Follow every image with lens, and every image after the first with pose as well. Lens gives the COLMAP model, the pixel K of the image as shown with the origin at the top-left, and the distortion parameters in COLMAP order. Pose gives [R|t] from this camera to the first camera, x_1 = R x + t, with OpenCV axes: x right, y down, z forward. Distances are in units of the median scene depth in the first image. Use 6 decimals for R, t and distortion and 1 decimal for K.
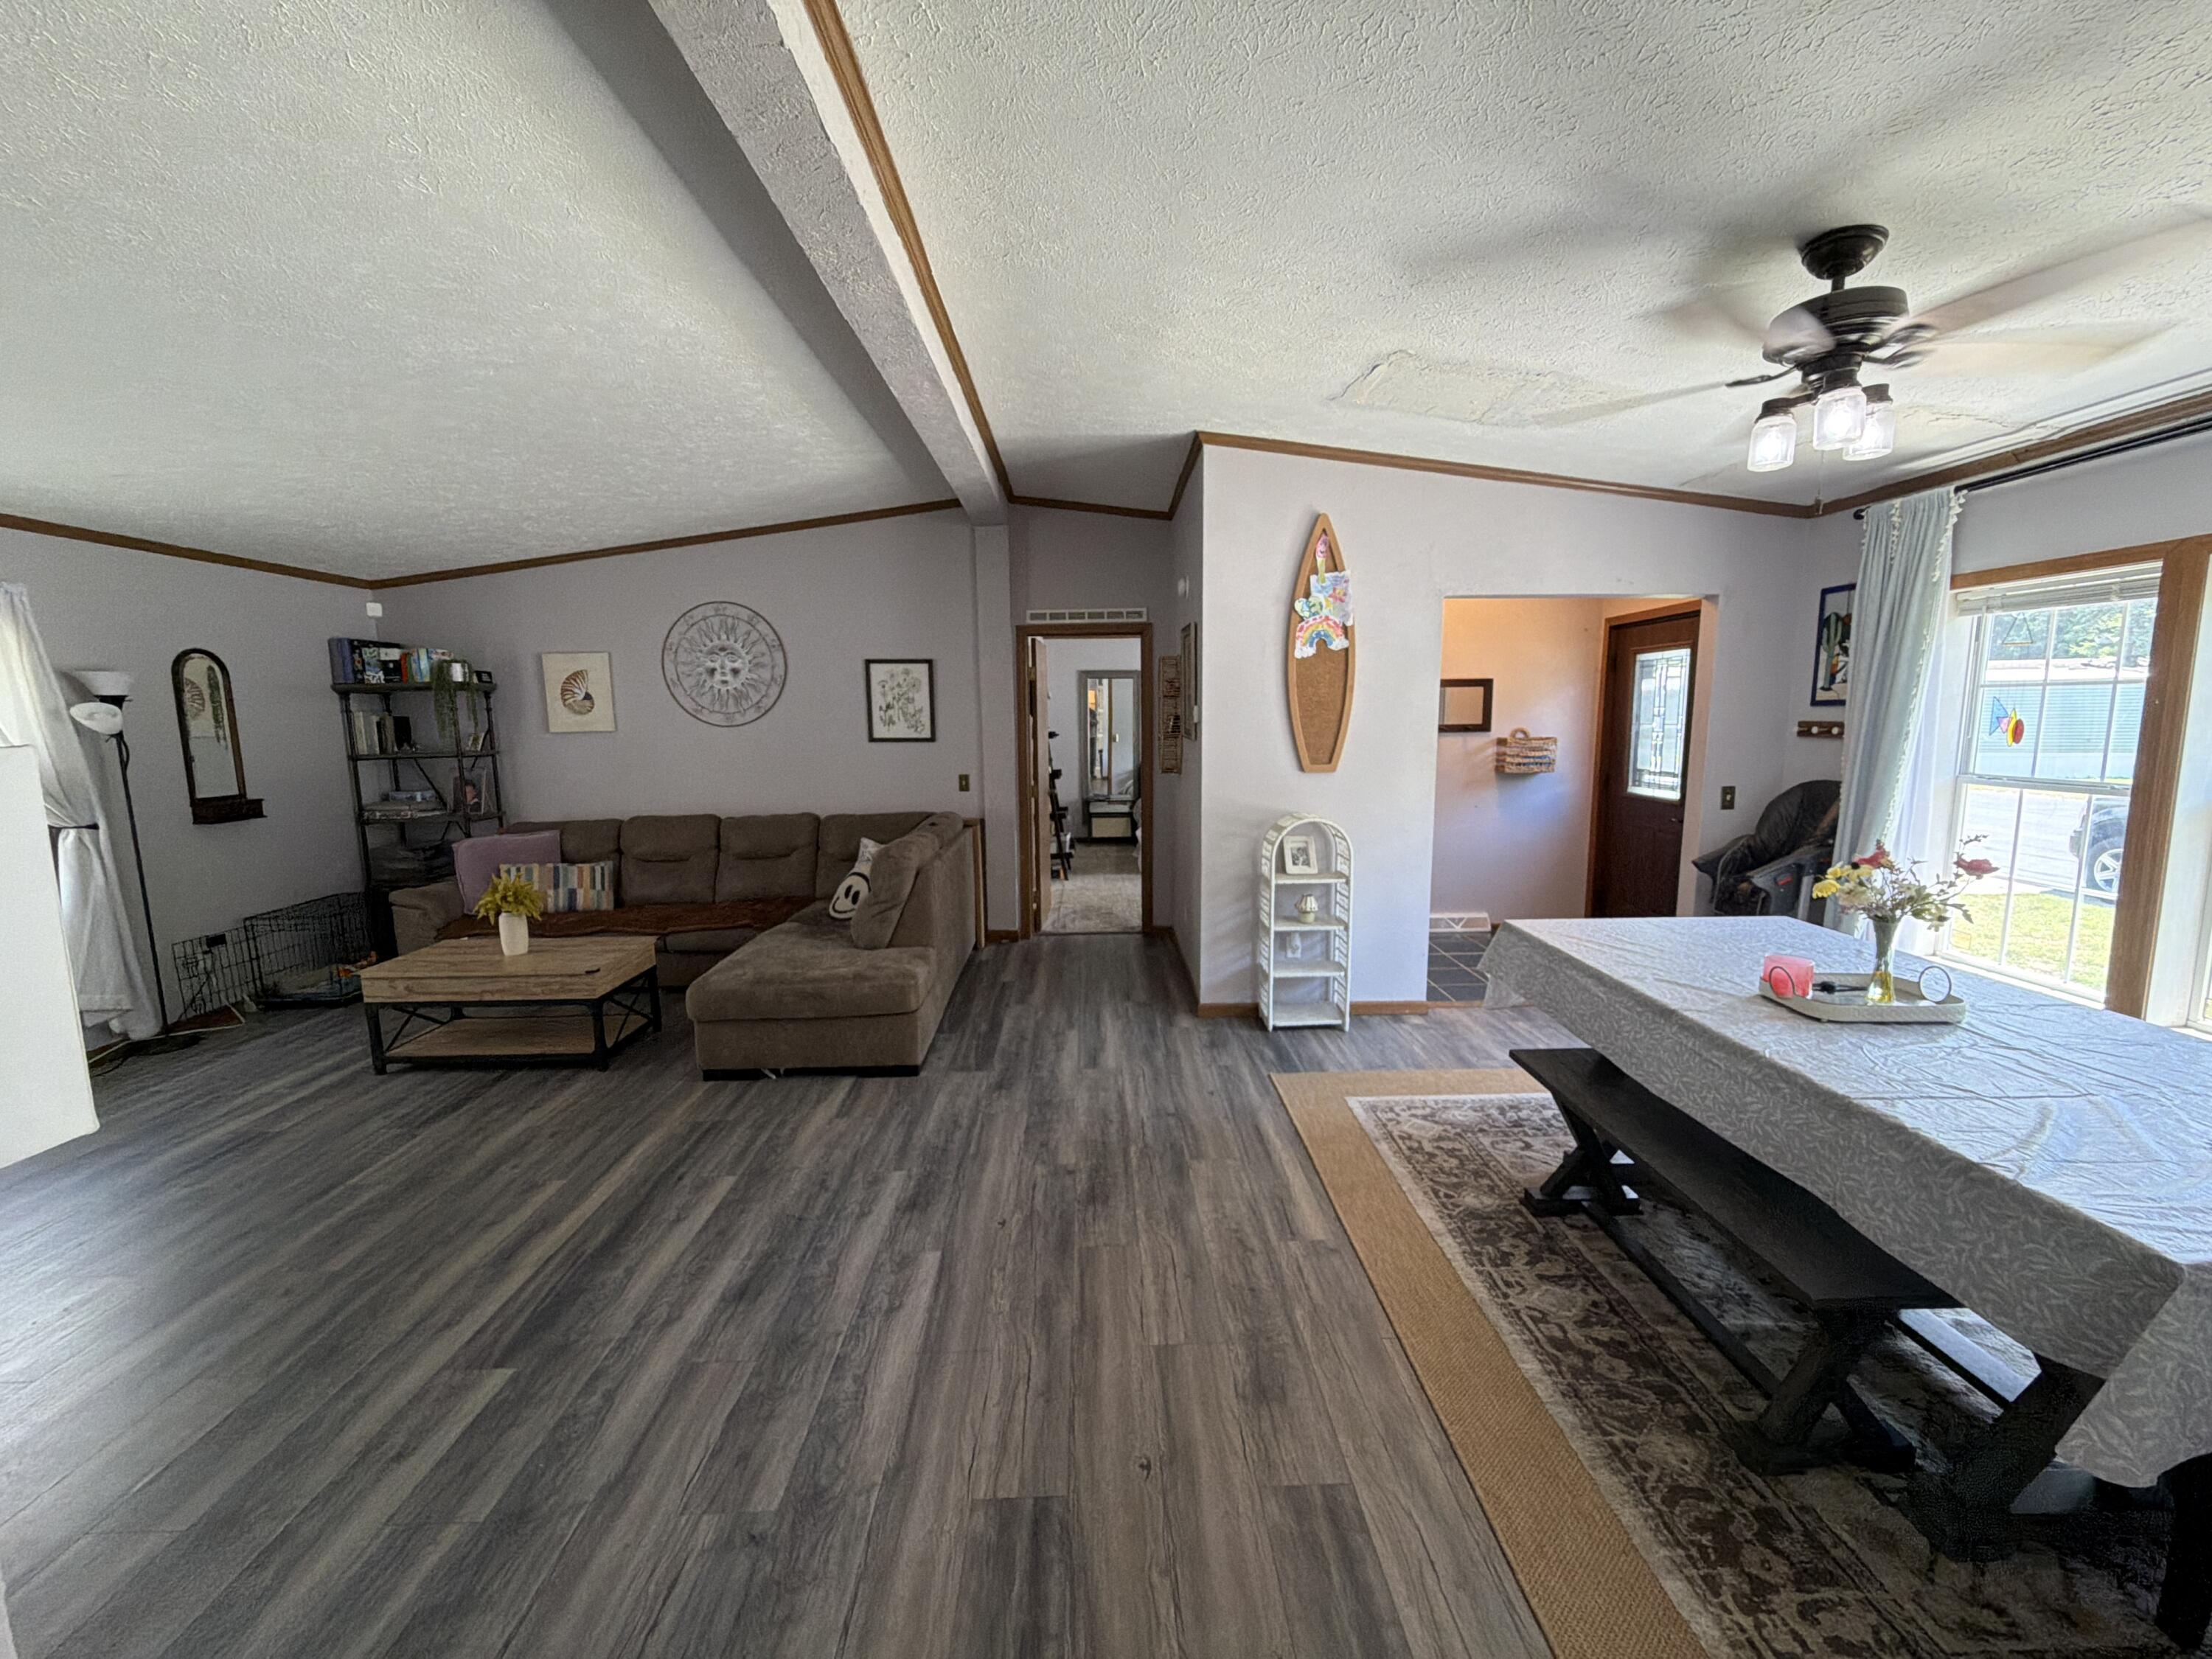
lens RADIAL K [[882.5, 0, 1104.2], [0, 882.5, 830.3], [0, 0, 1]] dist [-0.000025, 0.000059]
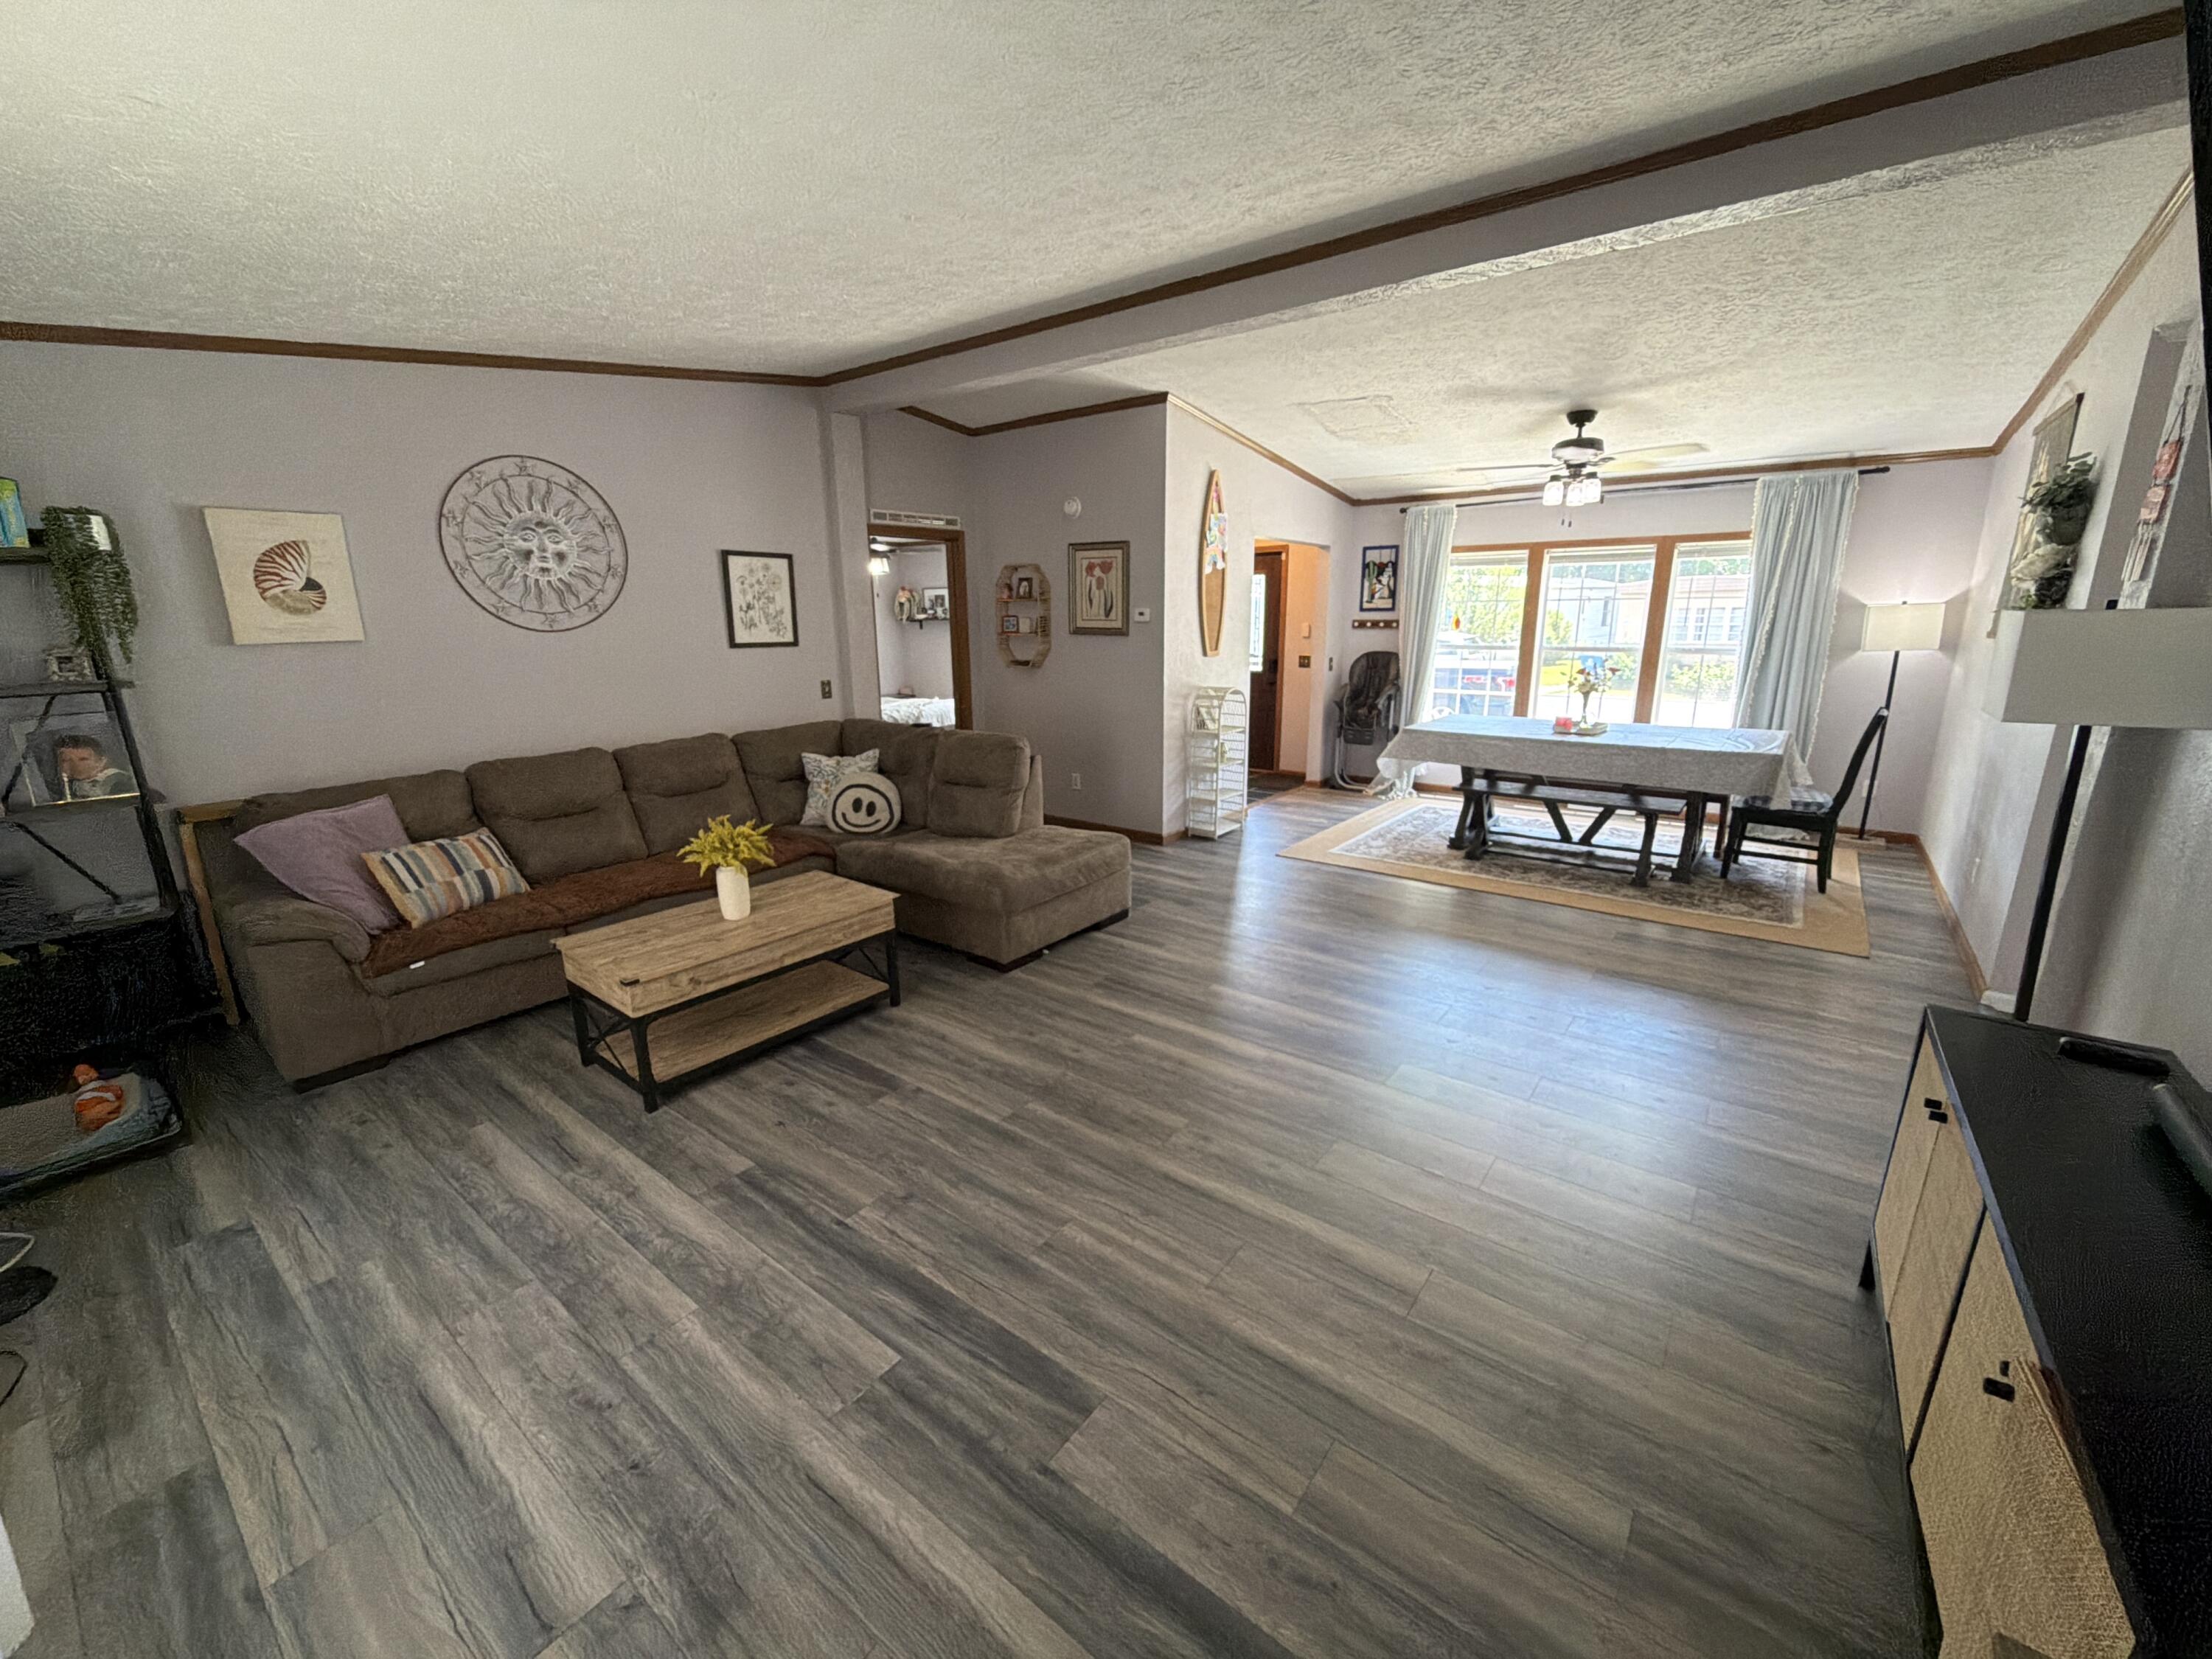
lens RADIAL K [[882.5, 0, 1104.2], [0, 882.5, 830.3], [0, 0, 1]] dist [-0.000025, 0.000059]
pose [[0.626164, -0.180691, 0.758466, -0.965202], [0.105360, 0.983463, 0.147311, -0.017641], [-0.772540, -0.012329, 0.634846, 0.219220]]
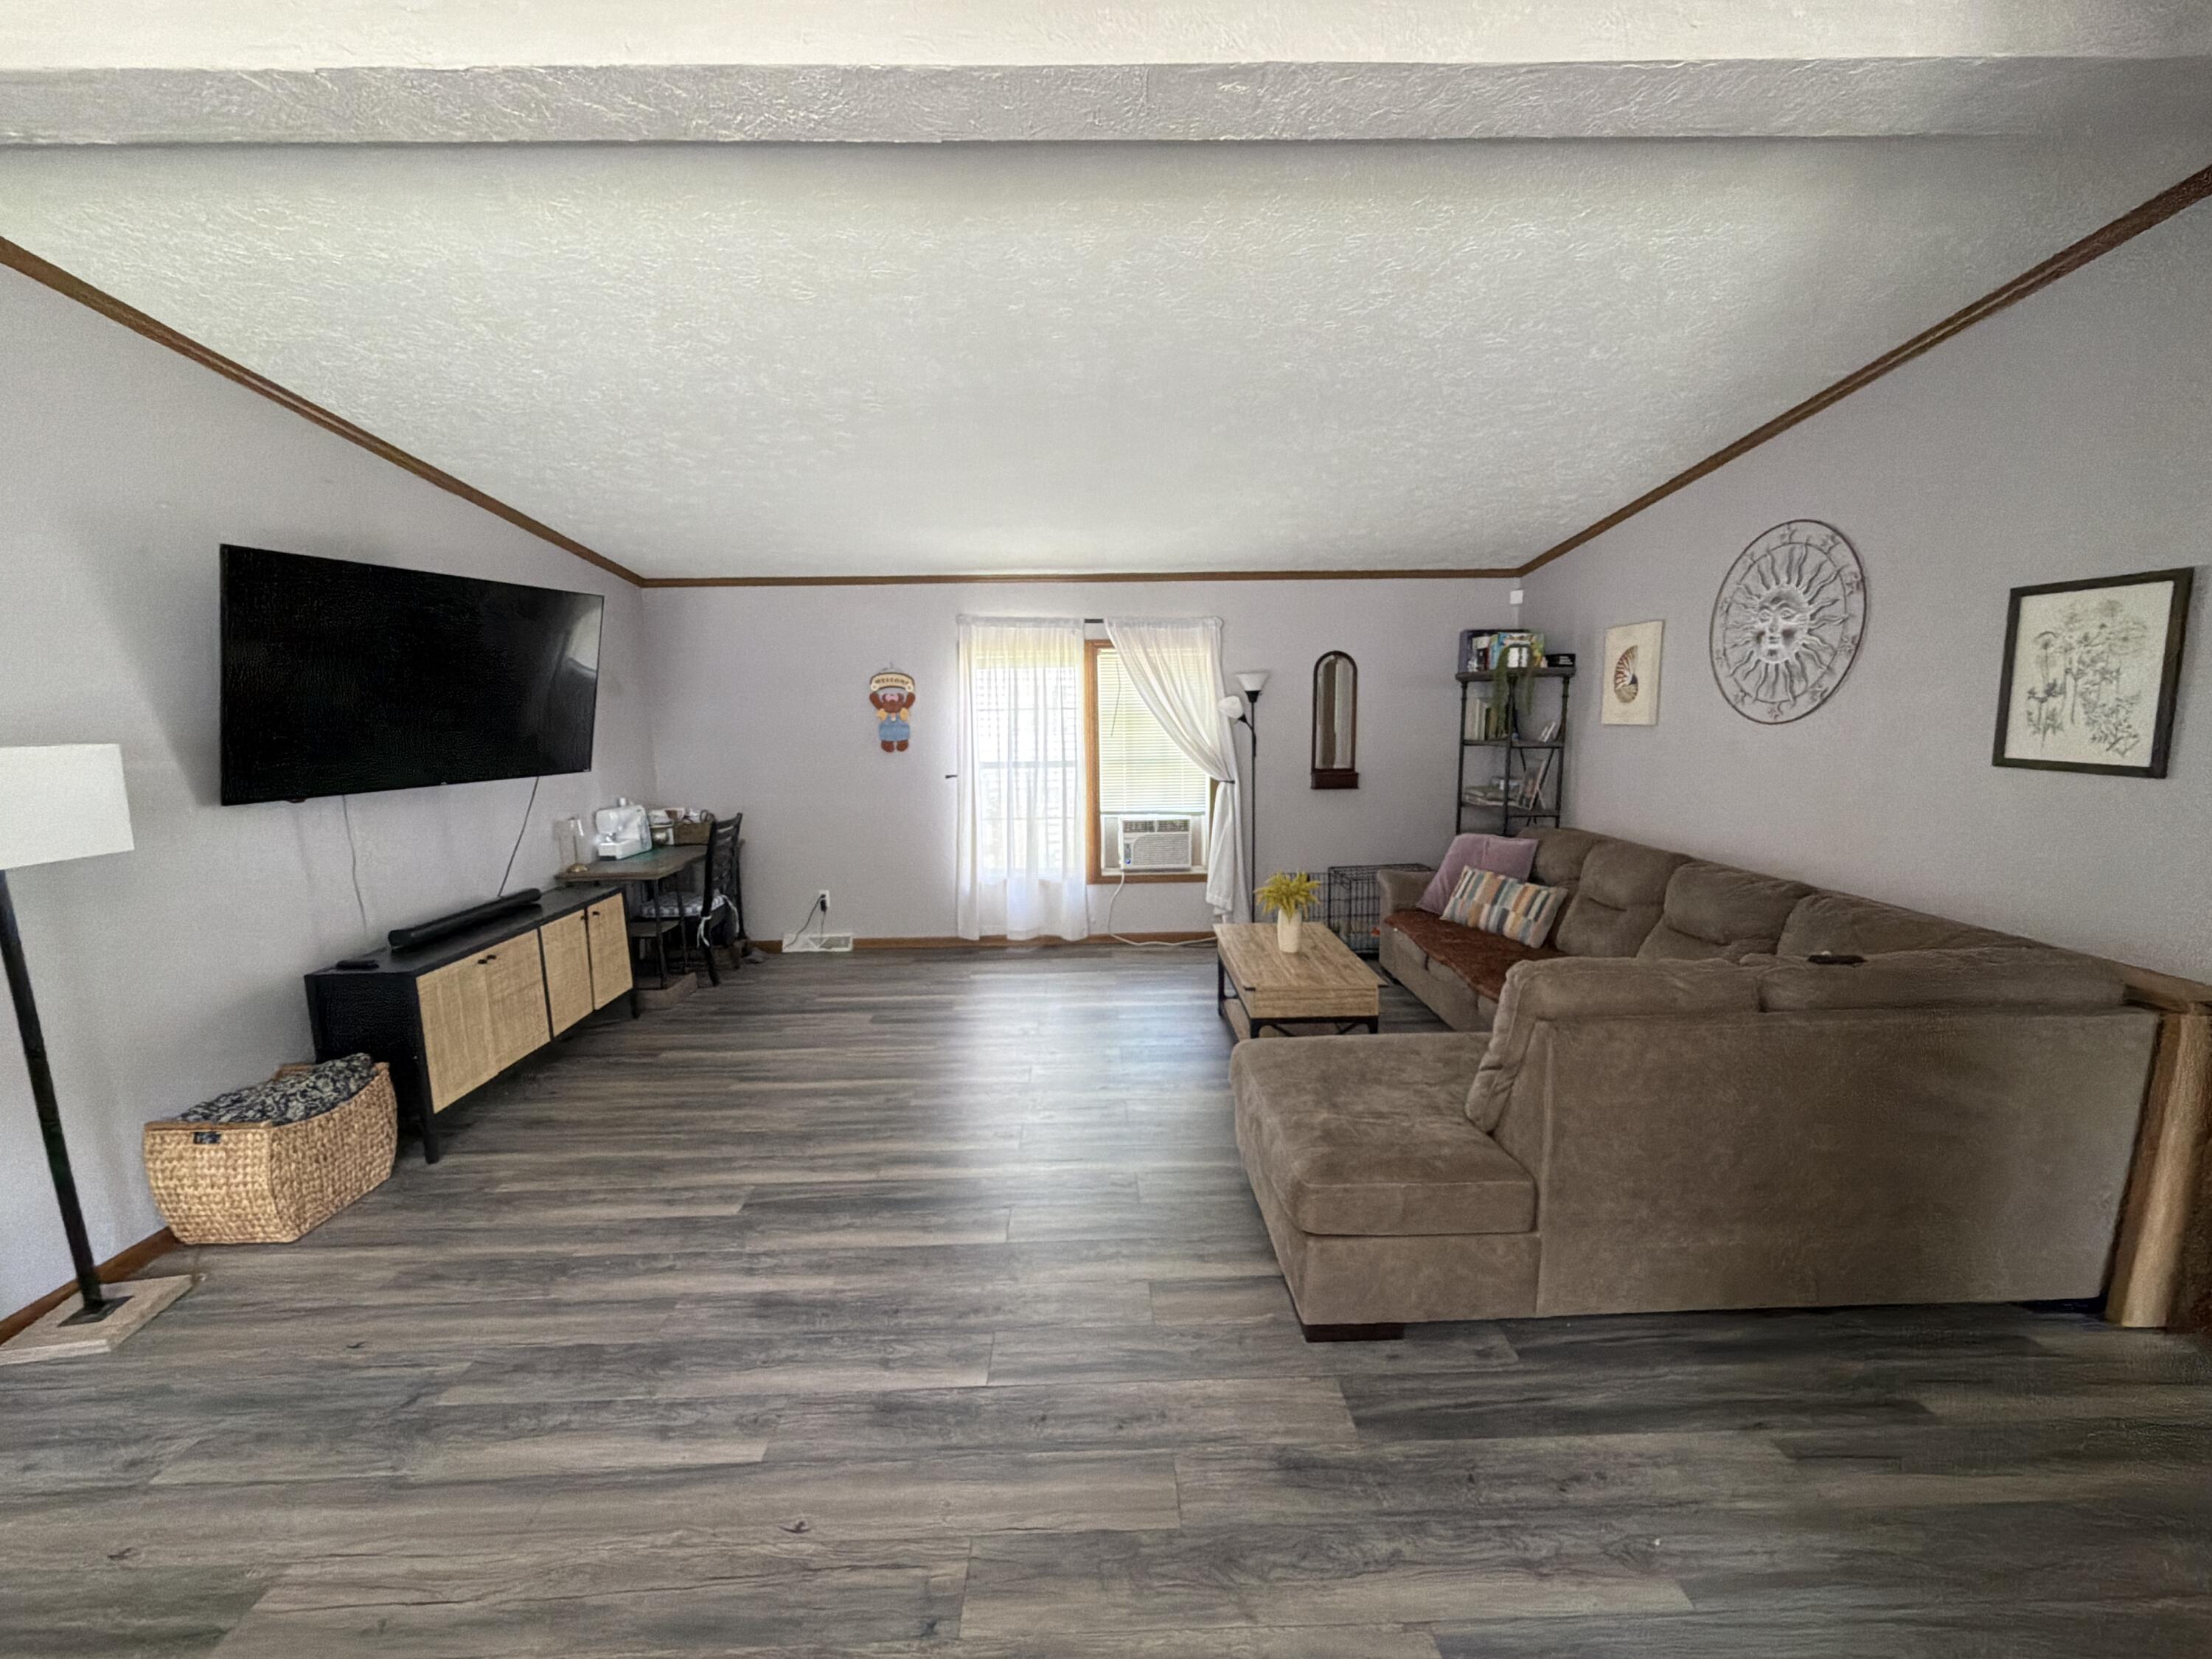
lens RADIAL K [[882.5, 0, 1104.2], [0, 882.5, 830.3], [0, 0, 1]] dist [-0.000025, 0.000059]
pose [[0.004341, 0.150959, -0.988531, 0.268390], [-0.119529, 0.981531, 0.149365, -0.106320], [0.992821, 0.117510, 0.022304, 0.694928]]
